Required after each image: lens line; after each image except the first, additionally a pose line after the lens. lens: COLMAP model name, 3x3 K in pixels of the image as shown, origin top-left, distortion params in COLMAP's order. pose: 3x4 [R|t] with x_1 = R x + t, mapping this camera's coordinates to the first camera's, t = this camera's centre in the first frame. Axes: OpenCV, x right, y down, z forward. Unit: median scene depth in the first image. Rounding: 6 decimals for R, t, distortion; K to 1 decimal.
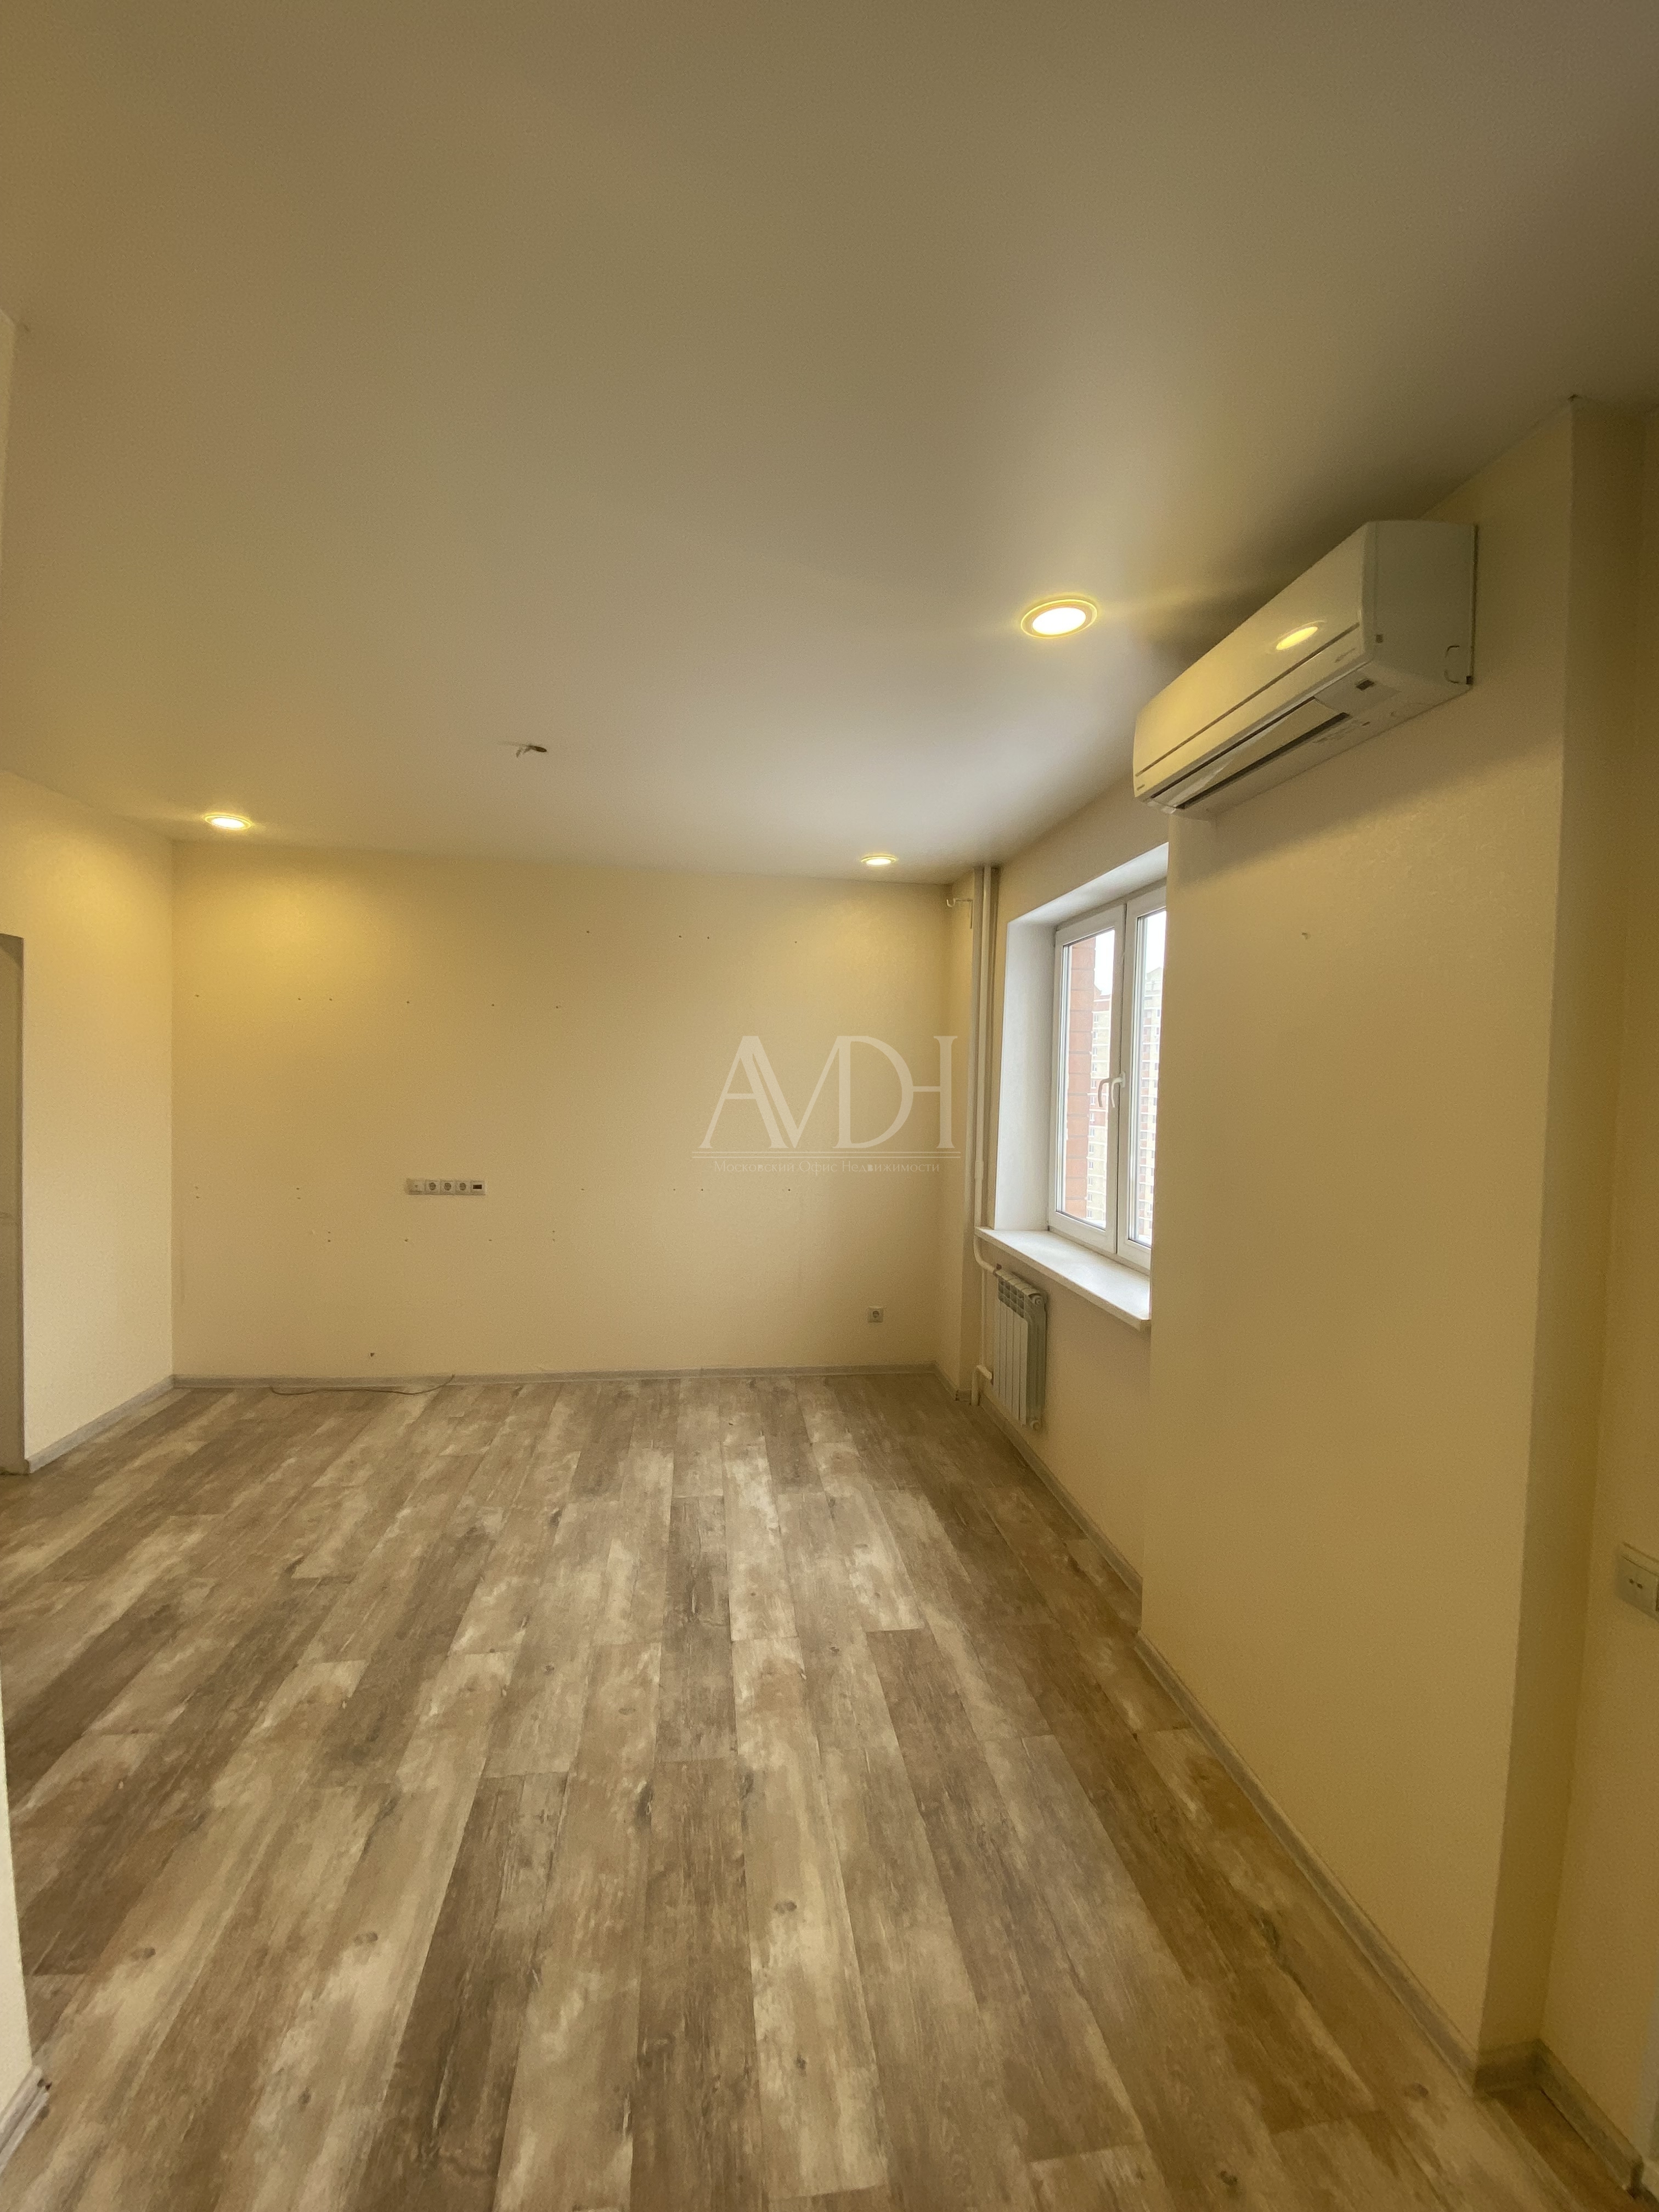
lens RADIAL K [[888.1, 0, 829.9], [0, 888.1, 1102.7], [0, 0, 1]] dist [0.014496, -0.018295]
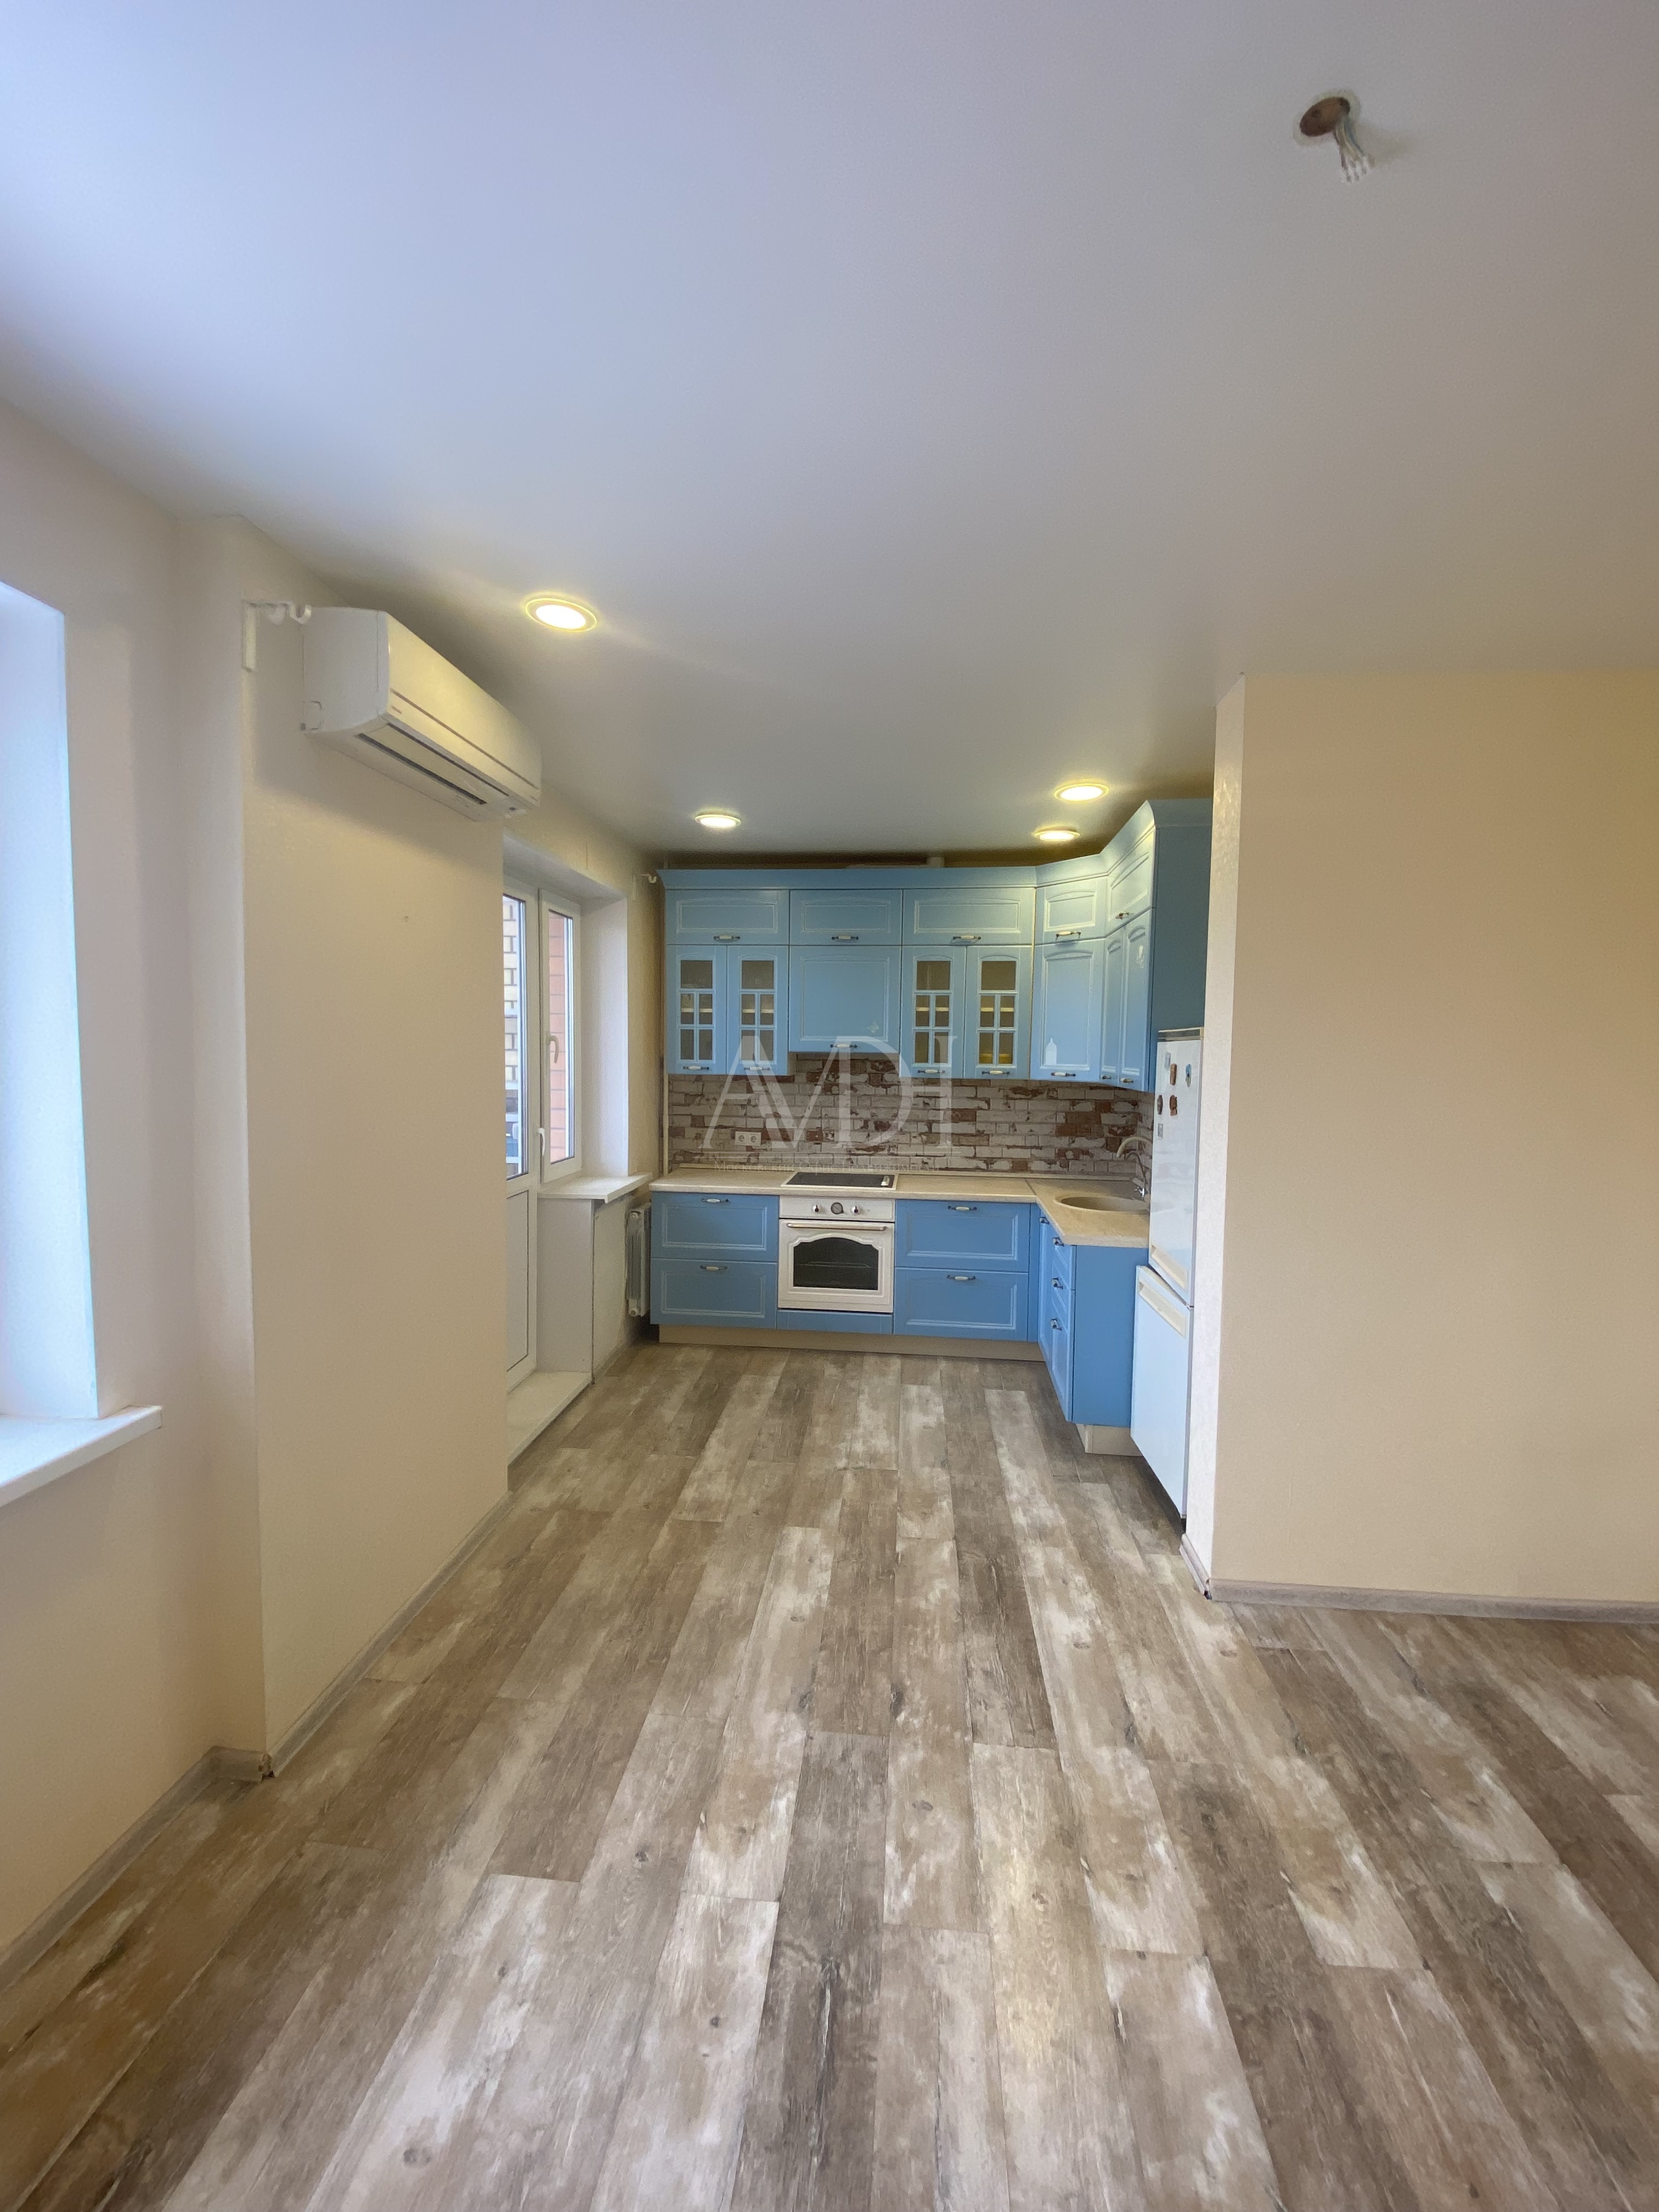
lens RADIAL K [[888.1, 0, 829.9], [0, 888.1, 1102.7], [0, 0, 1]] dist [0.014496, -0.018295]
pose [[-0.970526, -0.052380, 0.235235, -0.308514], [-0.029484, 0.994569, 0.099819, -0.062573], [-0.239186, 0.089941, -0.966799, 1.793929]]
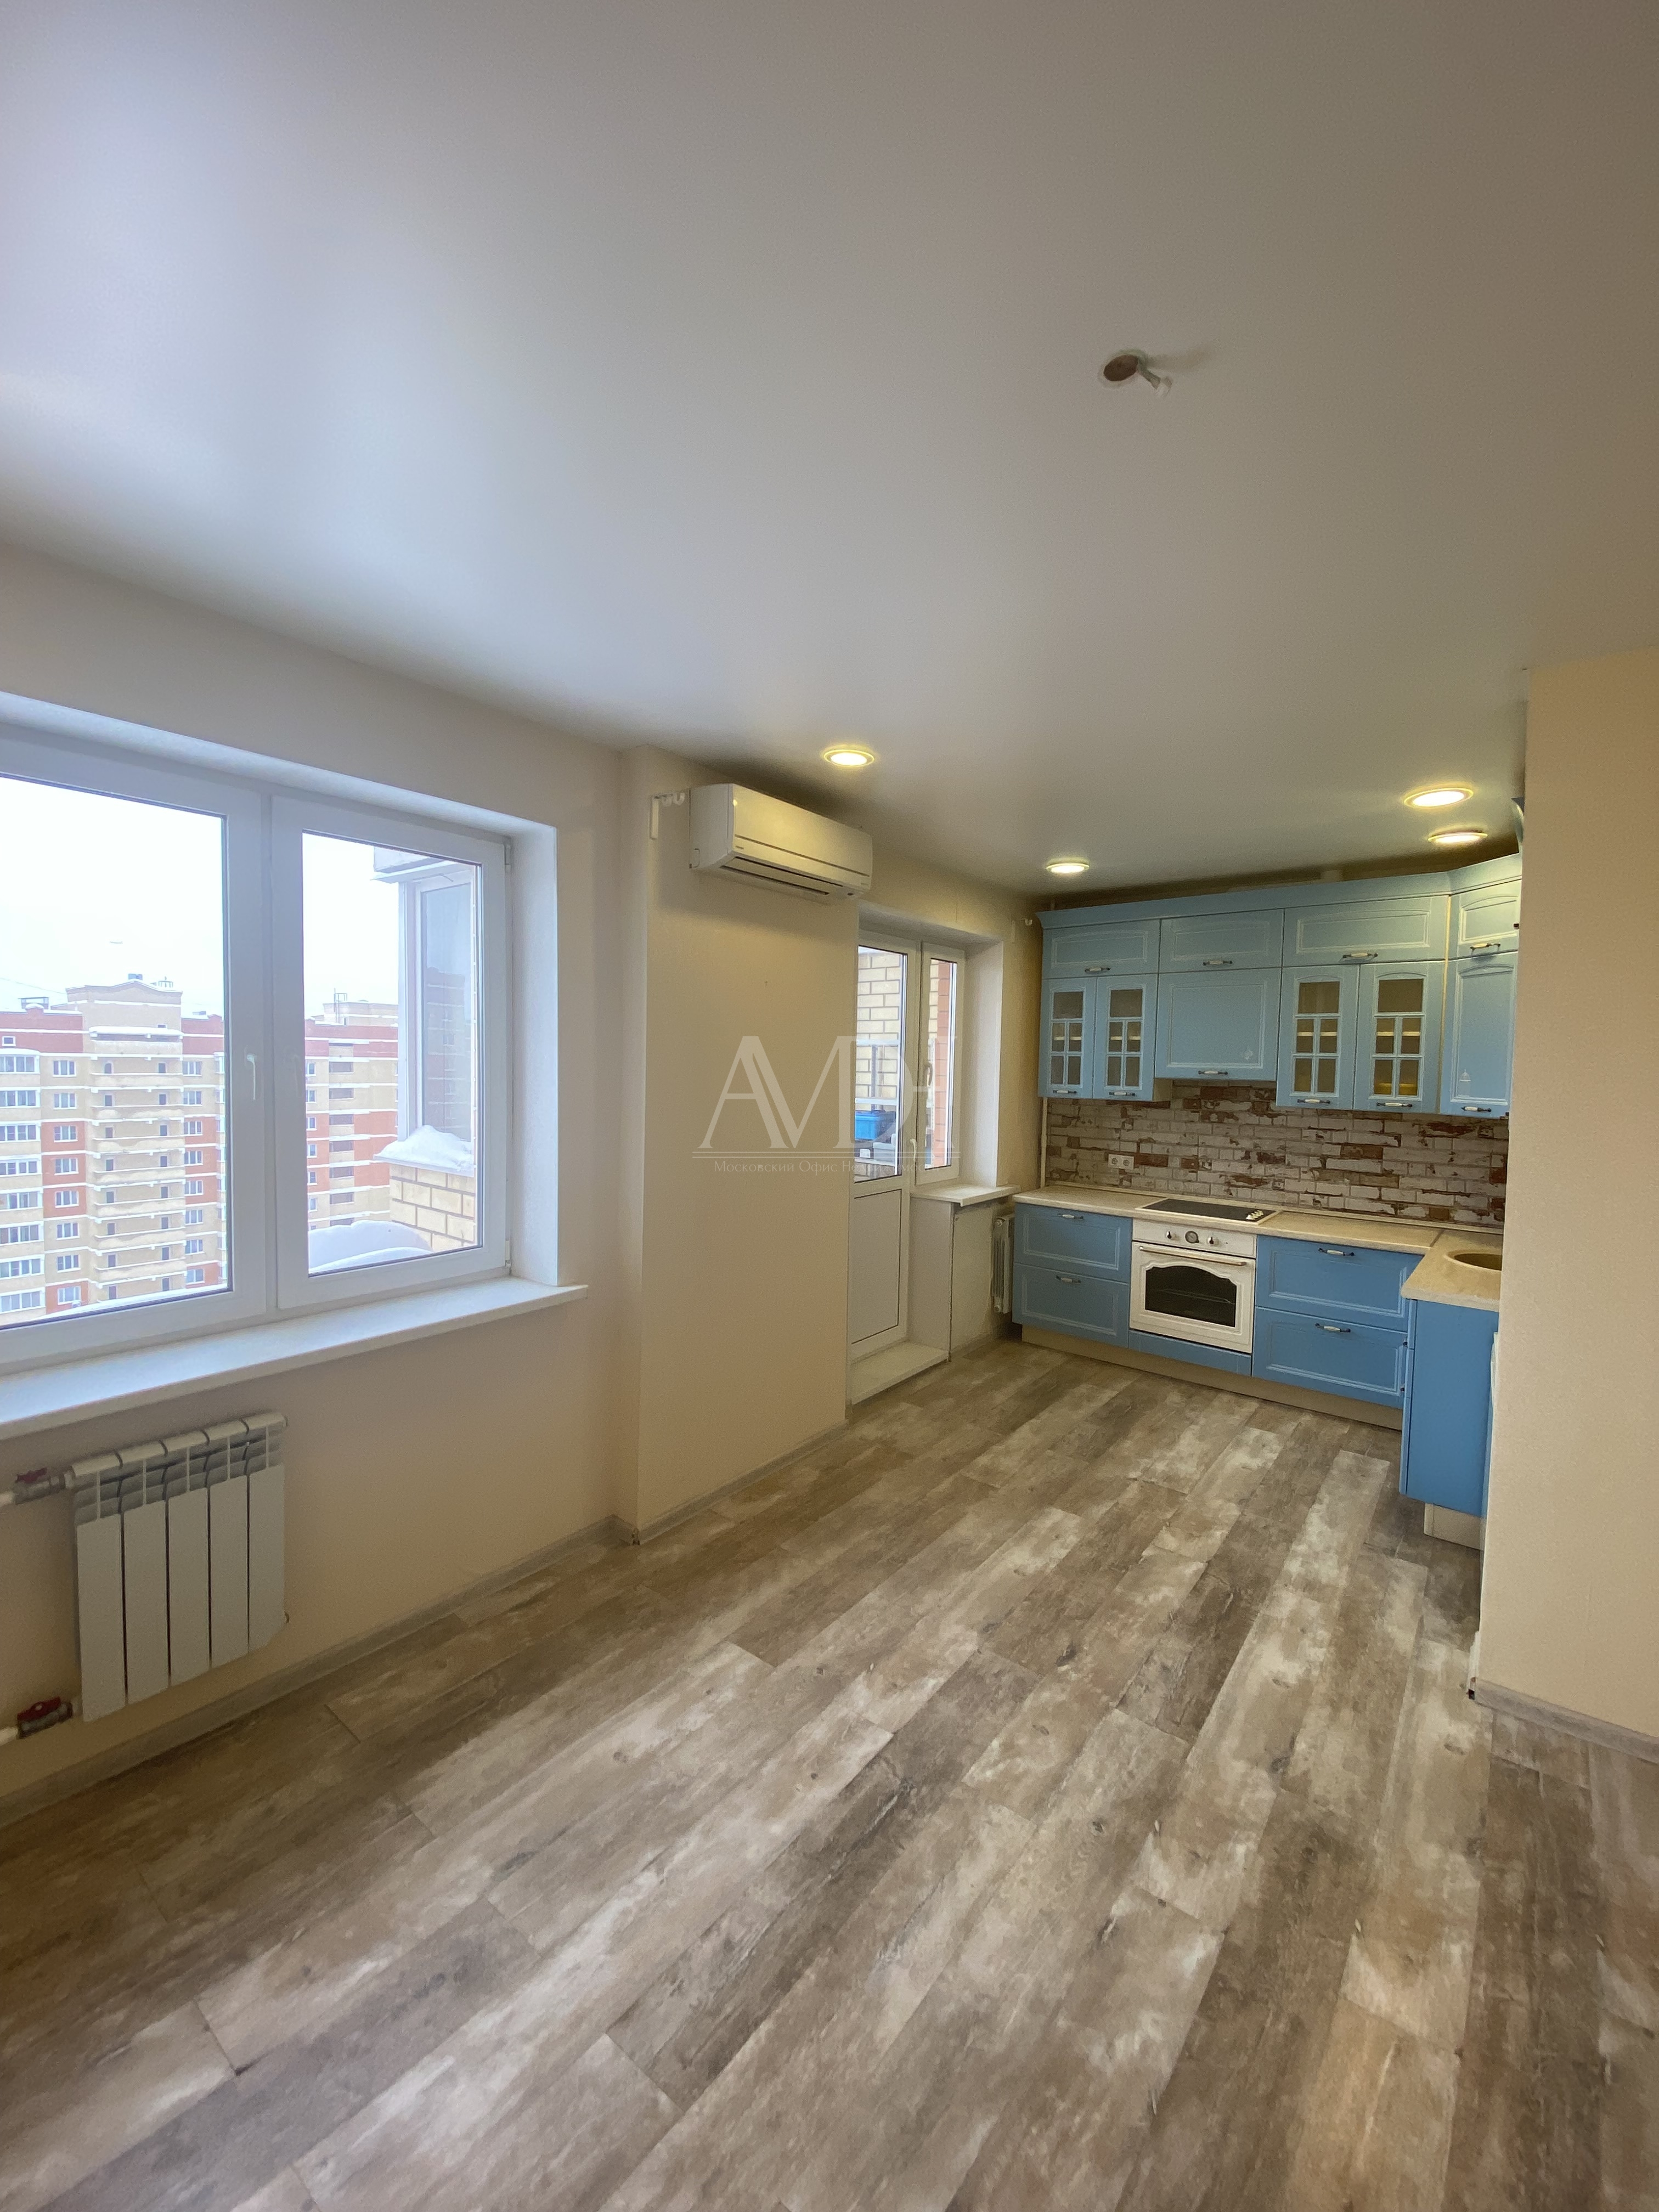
lens RADIAL K [[888.1, 0, 829.9], [0, 888.1, 1102.7], [0, 0, 1]] dist [0.014496, -0.018295]
pose [[-0.689074, -0.073437, 0.720961, -0.732071], [-0.013337, 0.995969, 0.088701, -0.091768], [-0.724568, 0.051506, -0.687276, 1.827152]]
